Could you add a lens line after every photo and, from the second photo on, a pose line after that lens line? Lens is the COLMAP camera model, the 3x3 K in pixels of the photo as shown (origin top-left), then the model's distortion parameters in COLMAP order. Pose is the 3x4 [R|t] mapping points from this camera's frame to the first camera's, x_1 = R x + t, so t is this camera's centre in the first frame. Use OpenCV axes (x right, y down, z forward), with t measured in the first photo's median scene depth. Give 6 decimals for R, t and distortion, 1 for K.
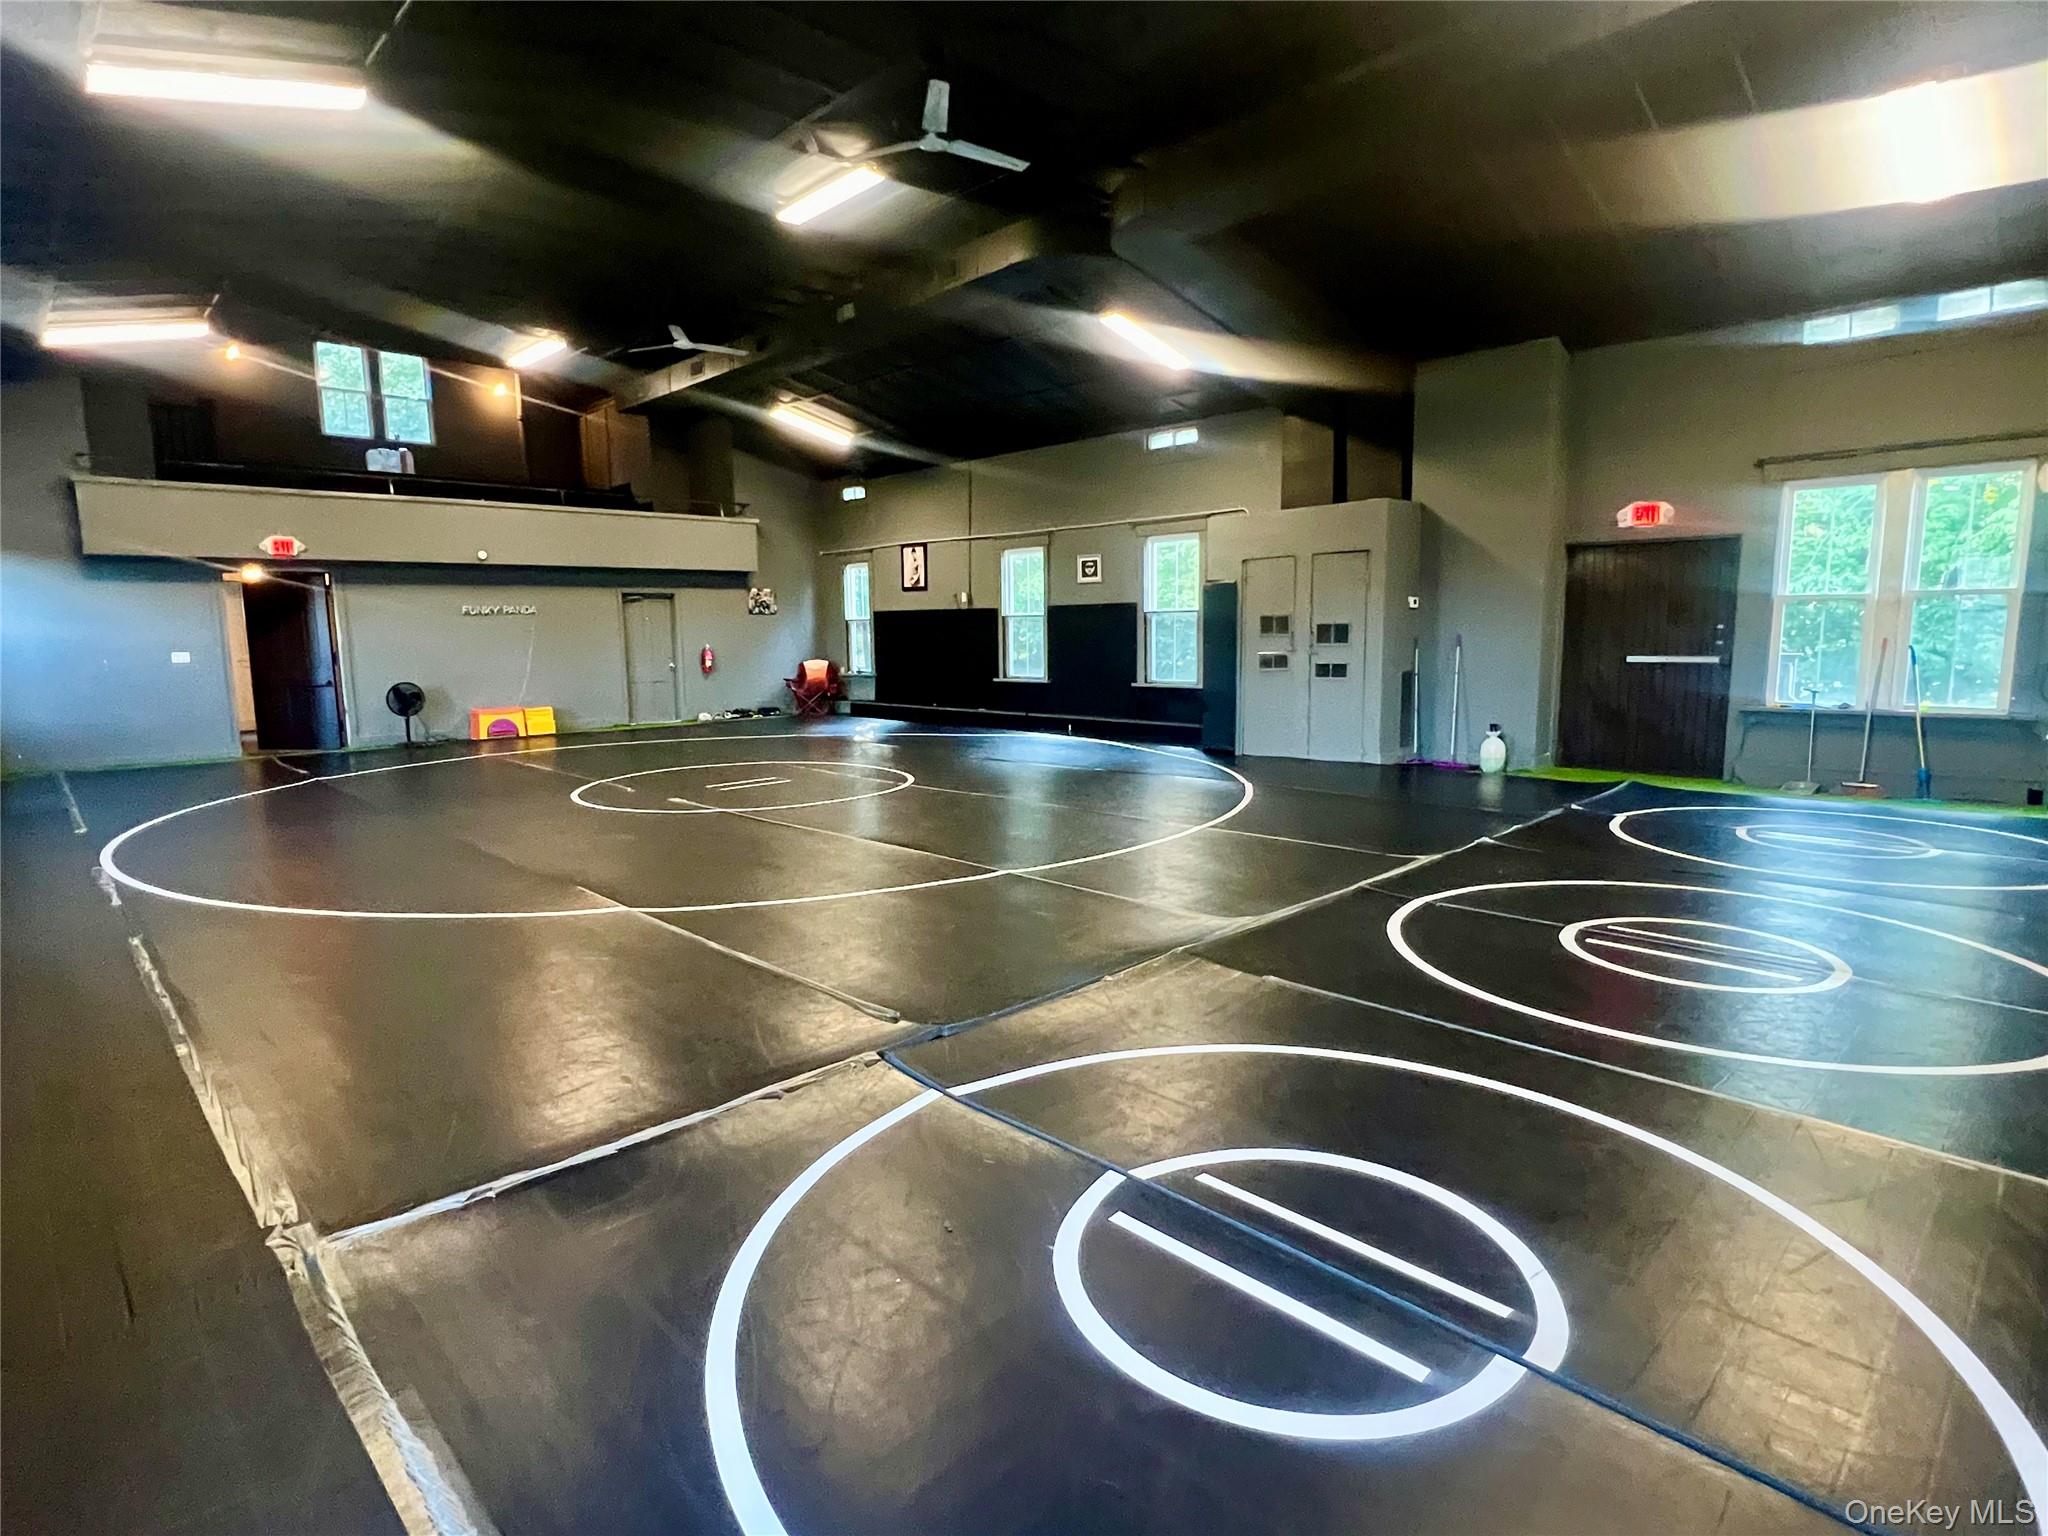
lens RADIAL K [[1052.1, 0, 1028.4], [0, 1052.1, 767.3], [0, 0, 1]] dist [-0.000625, -0.000283]
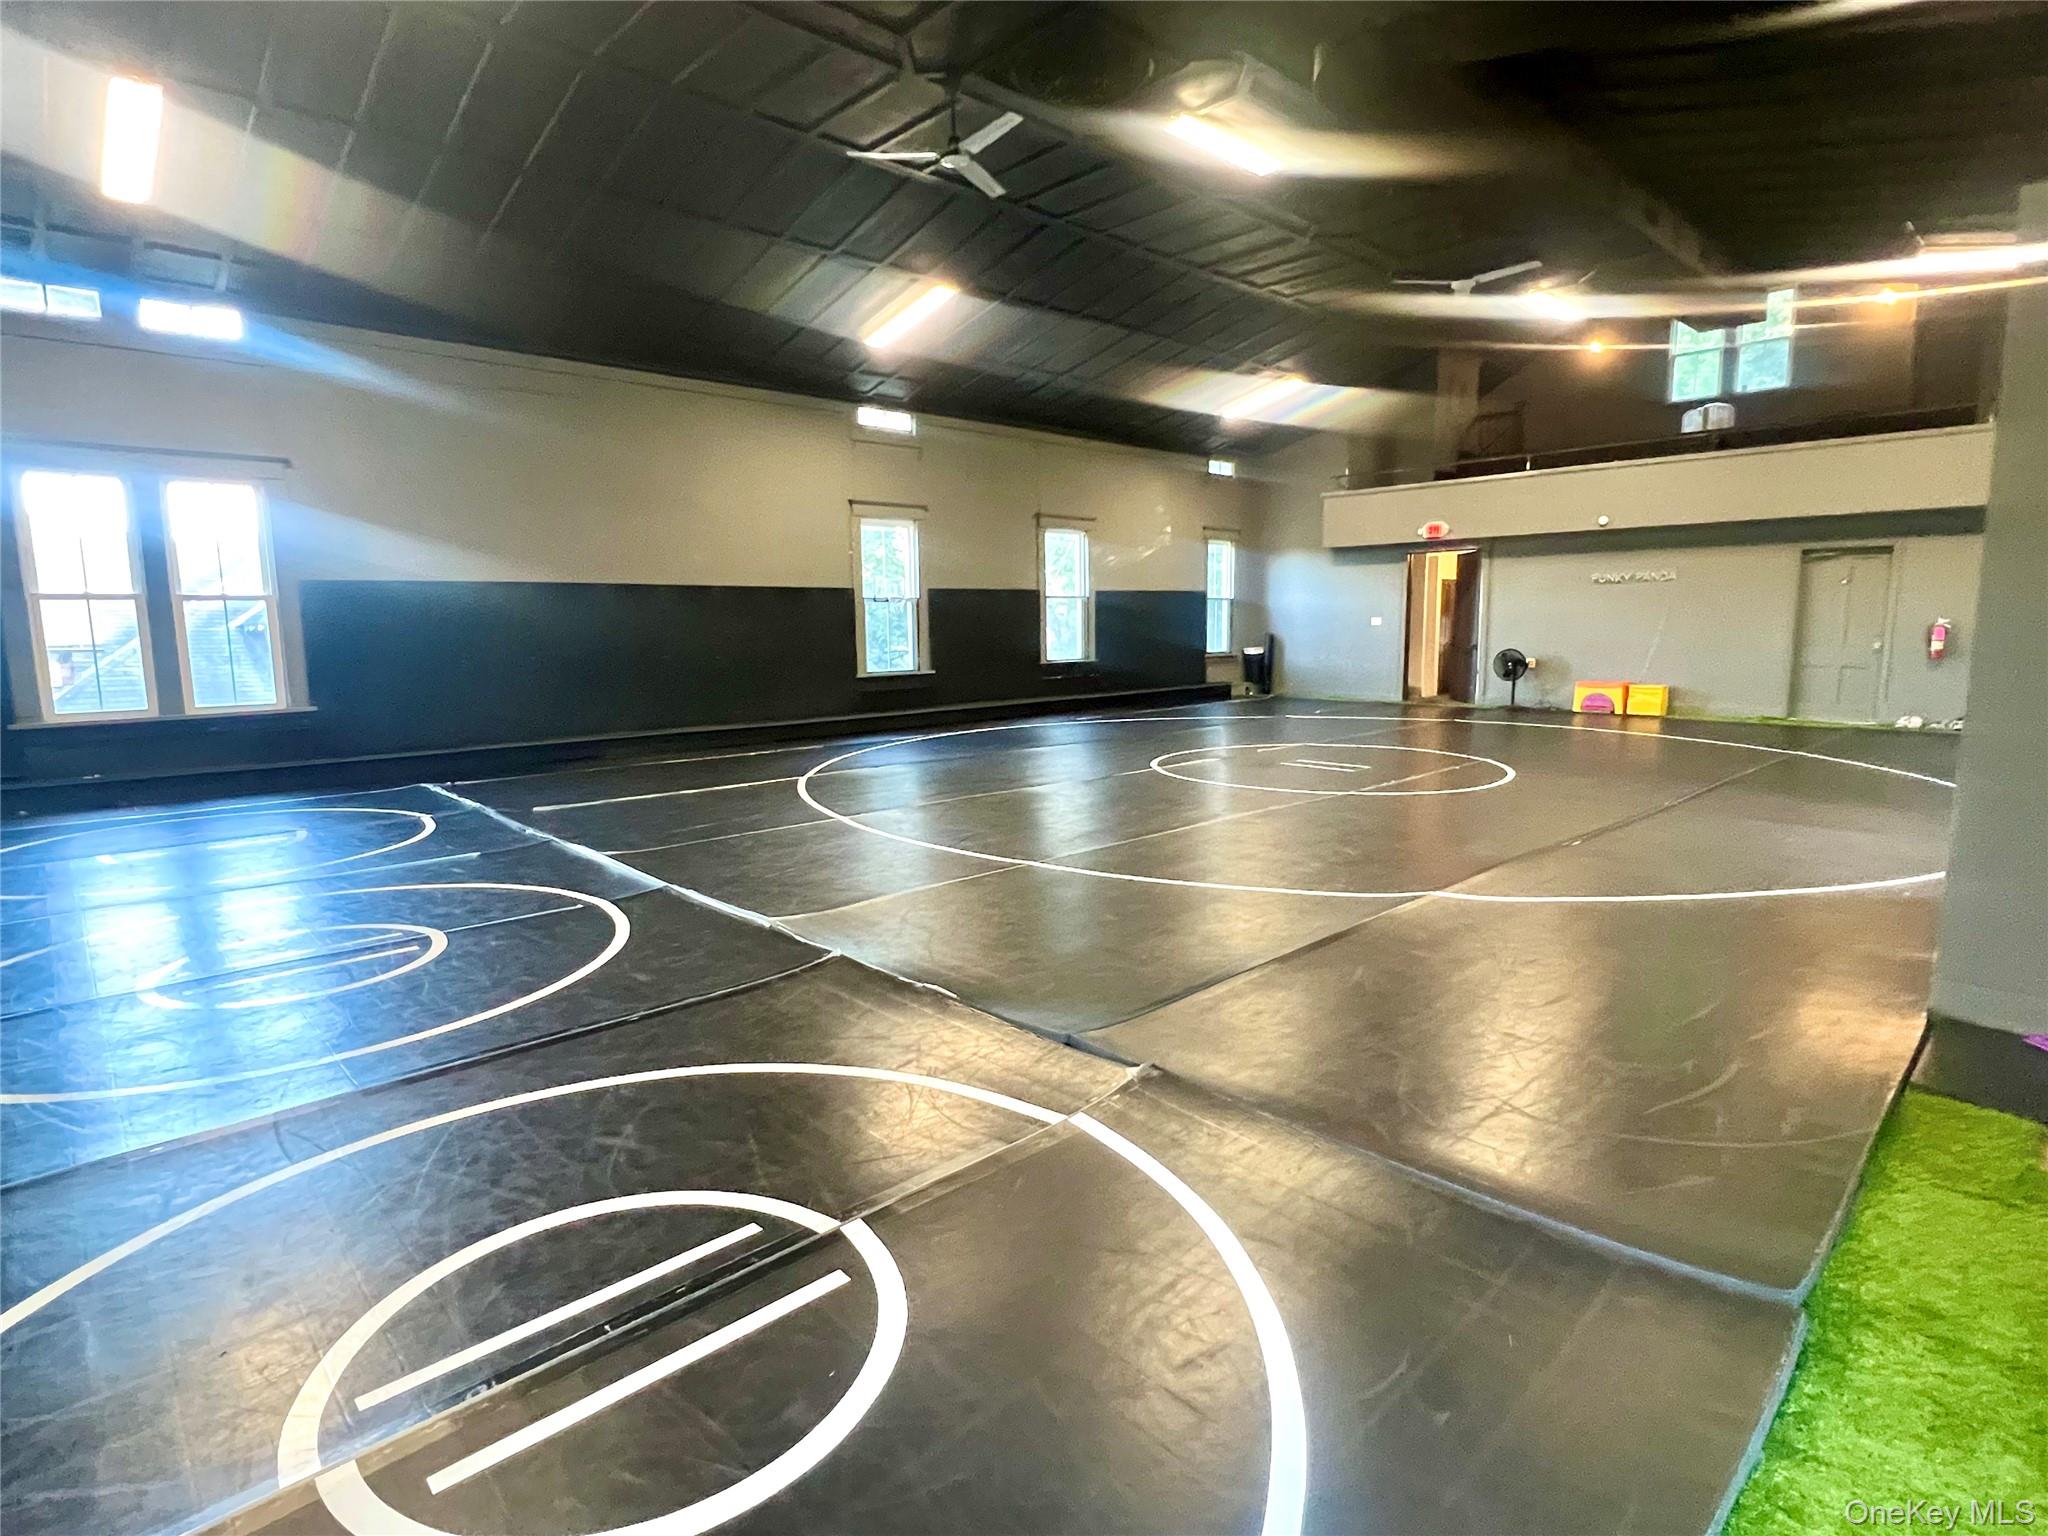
lens RADIAL K [[1052.1, 0, 1028.4], [0, 1052.1, 767.3], [0, 0, 1]] dist [-0.000625, -0.000283]
pose [[-0.015205, 0.158253, -0.987282, 0.466268], [-0.118436, 0.980159, 0.158935, -0.071814], [0.992845, 0.119346, 0.003840, 0.504205]]
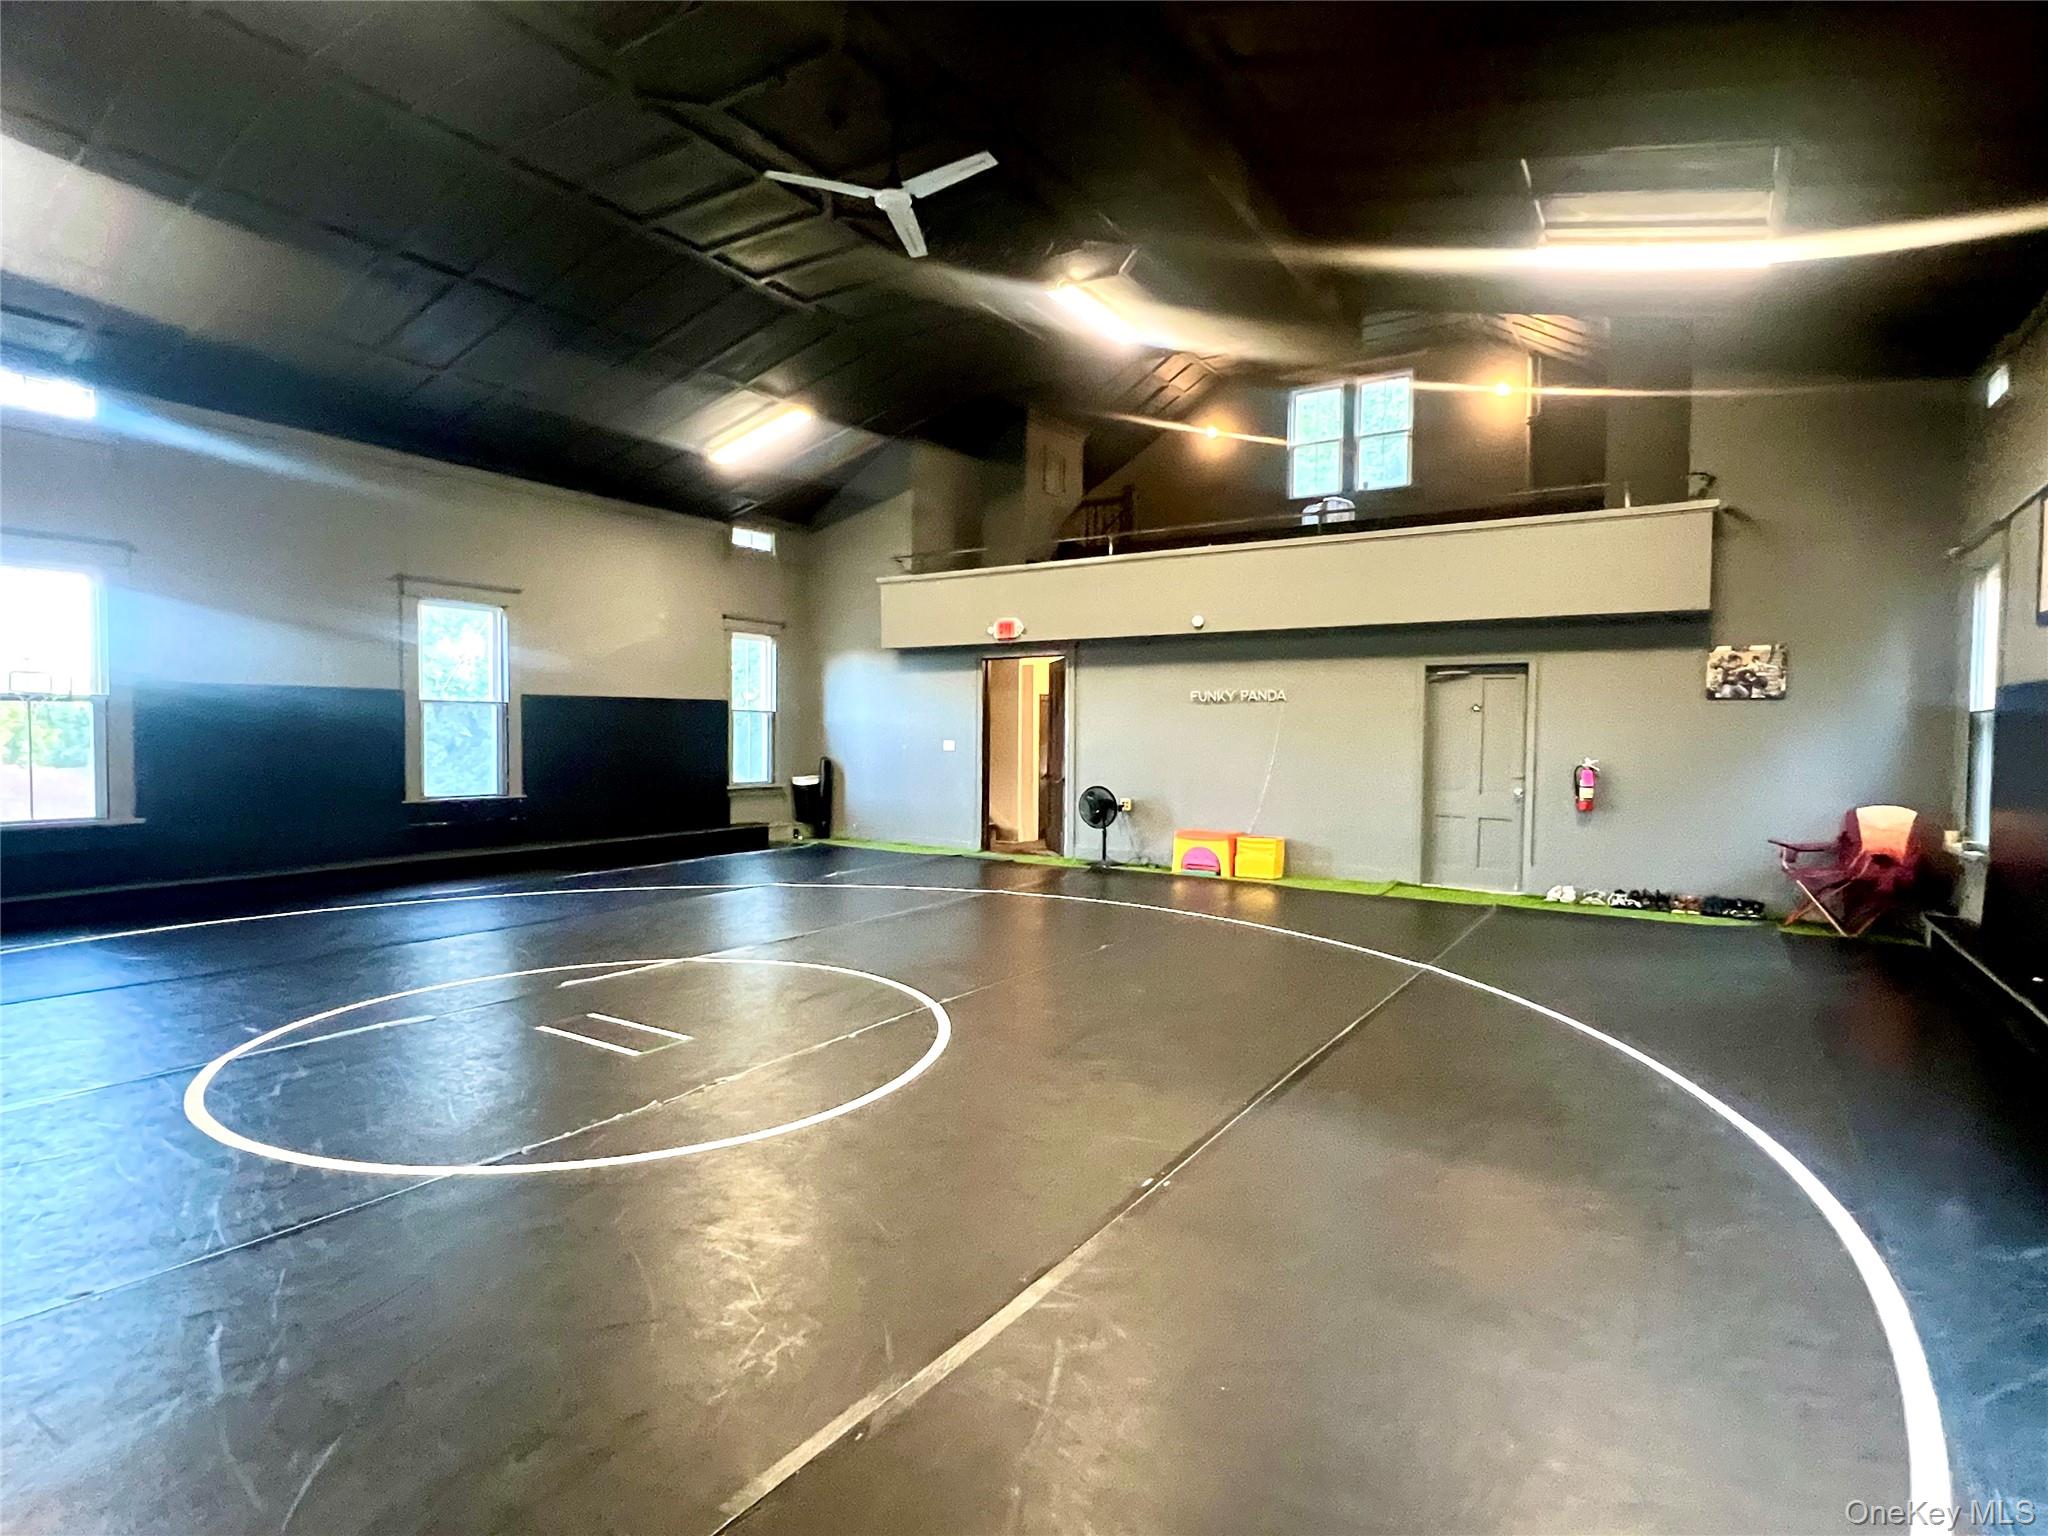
lens RADIAL K [[1052.1, 0, 1028.4], [0, 1052.1, 767.3], [0, 0, 1]] dist [-0.000625, -0.000283]
pose [[0.223078, 0.053826, -0.973313, 0.167062], [-0.139778, 0.989922, 0.022708, -0.101622], [0.964727, 0.130982, 0.228353, 0.733529]]
